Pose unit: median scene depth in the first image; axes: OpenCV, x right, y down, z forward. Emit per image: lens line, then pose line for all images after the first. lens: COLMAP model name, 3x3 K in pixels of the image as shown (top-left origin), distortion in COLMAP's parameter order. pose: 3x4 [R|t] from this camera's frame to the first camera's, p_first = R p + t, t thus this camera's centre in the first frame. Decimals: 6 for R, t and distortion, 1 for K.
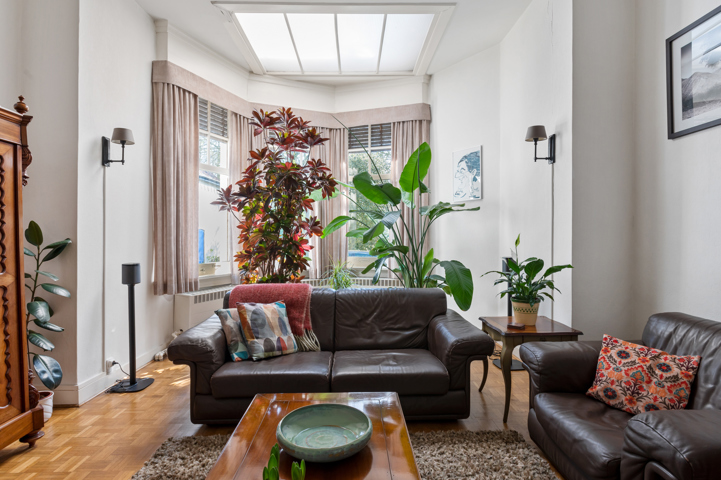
lens RADIAL K [[388.2, 0, 360.5], [0, 388.2, 240.0], [0, 0, 1]] dist [-0.004564, -0.000739]
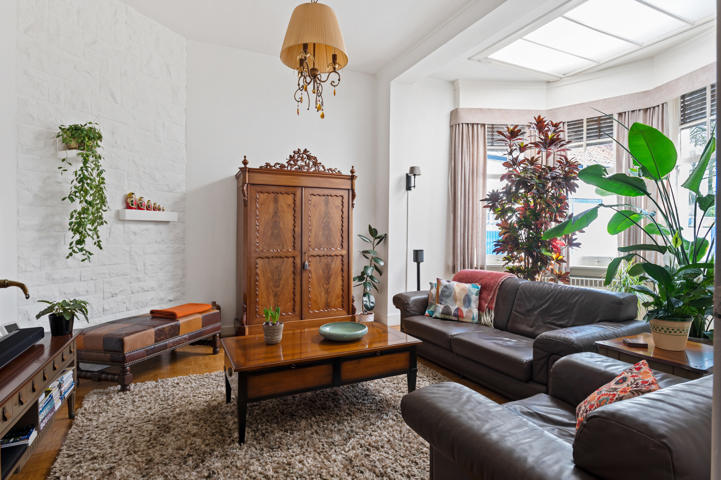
lens RADIAL K [[388.2, 0, 360.5], [0, 388.2, 240.0], [0, 0, 1]] dist [-0.004564, -0.000739]
pose [[0.413675, 0.018575, -0.910235, 0.786607], [-0.012749, 0.999812, 0.014610, 0.000474], [0.910336, 0.005561, 0.413834, 0.119102]]
